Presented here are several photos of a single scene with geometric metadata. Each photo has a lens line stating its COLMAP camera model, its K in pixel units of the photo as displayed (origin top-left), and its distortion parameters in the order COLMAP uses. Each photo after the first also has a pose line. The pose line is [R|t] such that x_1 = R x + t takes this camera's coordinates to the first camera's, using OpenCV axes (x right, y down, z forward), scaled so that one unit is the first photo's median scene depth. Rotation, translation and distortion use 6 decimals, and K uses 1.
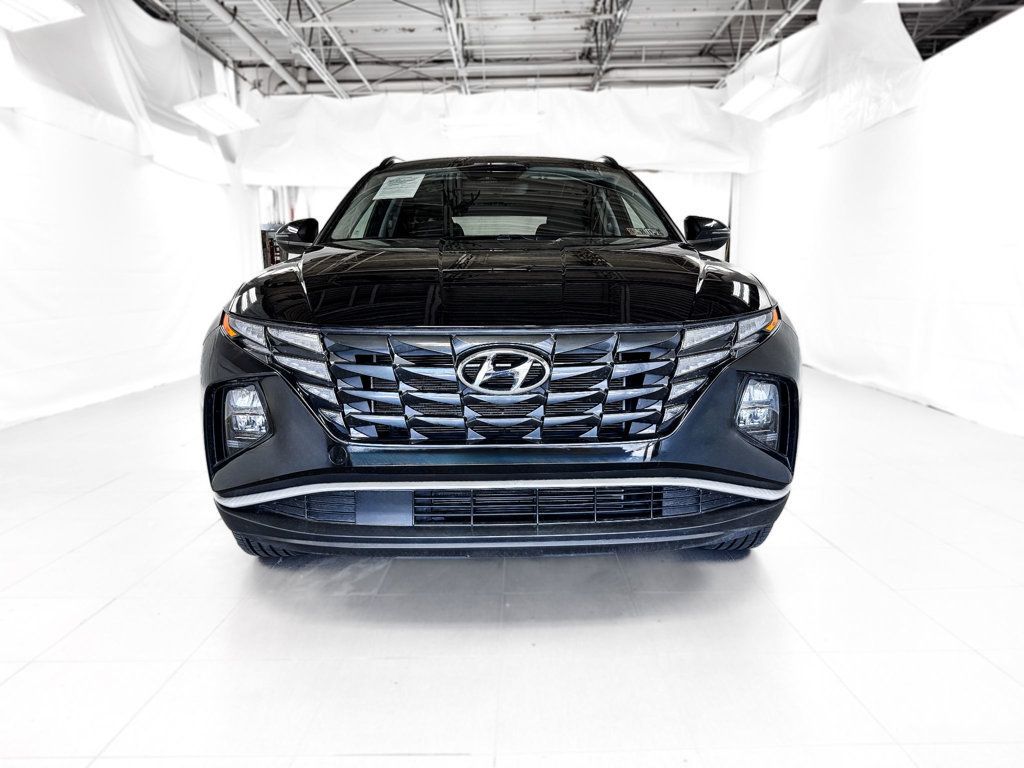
lens RADIAL K [[729.4, 0, 512.0], [0, 729.4, 384.0], [0, 0, 1]] dist [0.008029, -0.001140]
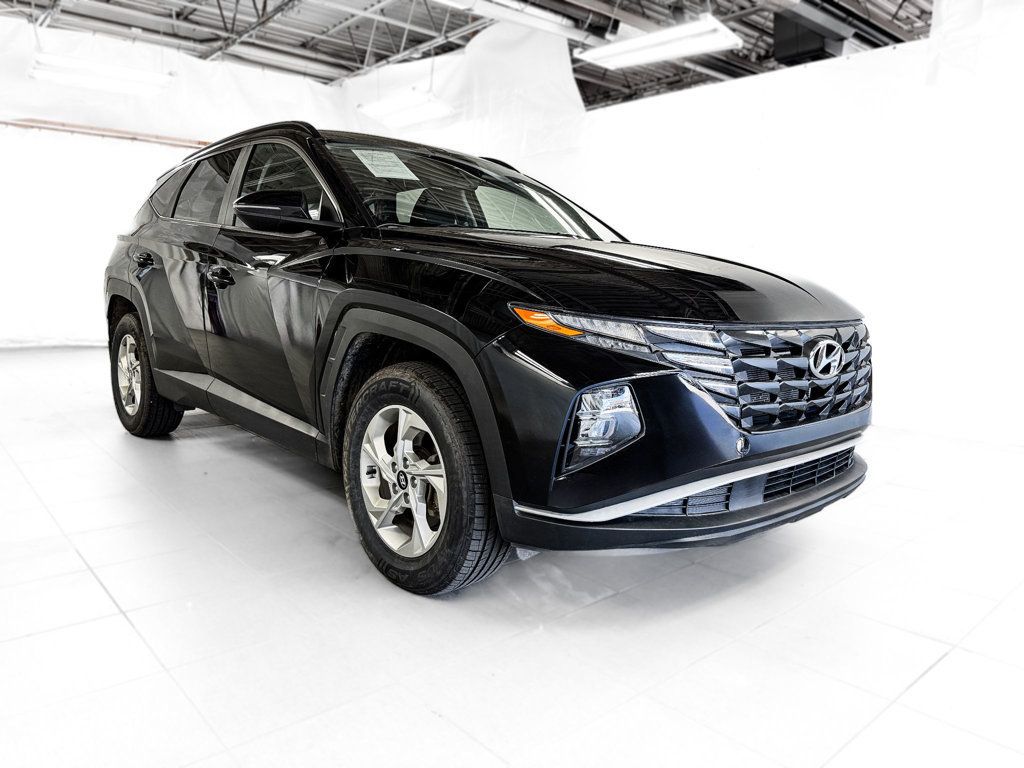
lens RADIAL K [[729.4, 0, 512.0], [0, 729.4, 384.0], [0, 0, 1]] dist [0.008029, -0.001140]
pose [[0.753779, -0.057252, 0.654630, -0.268050], [0.053051, 0.998248, 0.026219, -0.008018], [-0.654984, 0.014966, 0.755495, 0.097988]]
